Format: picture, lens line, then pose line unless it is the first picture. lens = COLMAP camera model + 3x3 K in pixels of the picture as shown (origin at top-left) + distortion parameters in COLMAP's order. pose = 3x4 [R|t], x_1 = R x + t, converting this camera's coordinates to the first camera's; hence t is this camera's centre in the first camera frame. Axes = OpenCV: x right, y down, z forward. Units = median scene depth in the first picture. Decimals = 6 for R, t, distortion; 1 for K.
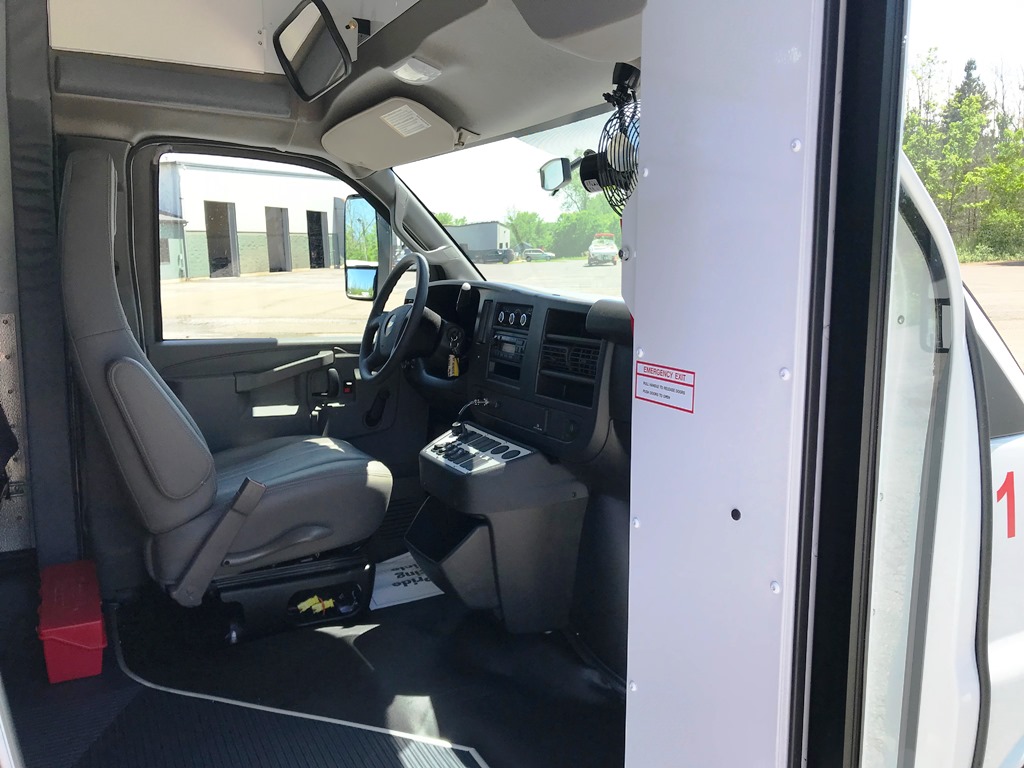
lens RADIAL K [[846.4, 0, 509.4], [0, 846.4, 388.6], [0, 0, 1]] dist [0.041316, -0.041964]
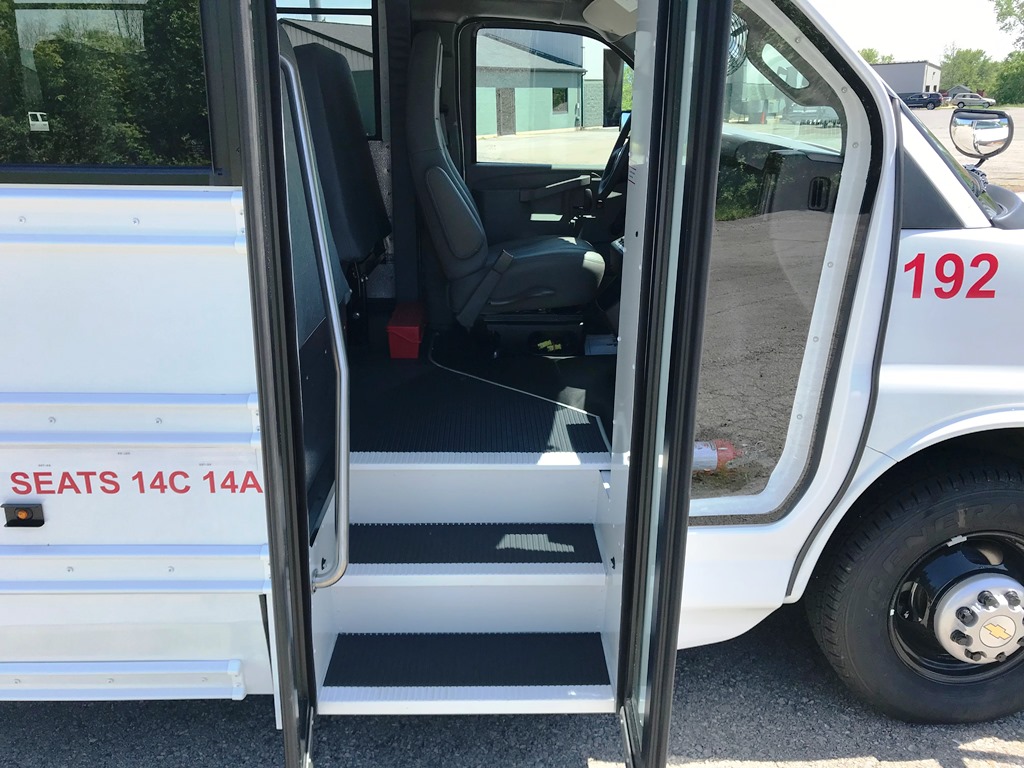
lens RADIAL K [[846.4, 0, 510.6], [0, 846.4, 391.9], [0, 0, 1]] dist [0.041316, -0.041964]
pose [[0.899857, 0.139559, -0.413256, 0.295030], [-0.067242, 0.980492, 0.184698, 0.054116], [0.430970, -0.138414, 0.891687, -0.325734]]
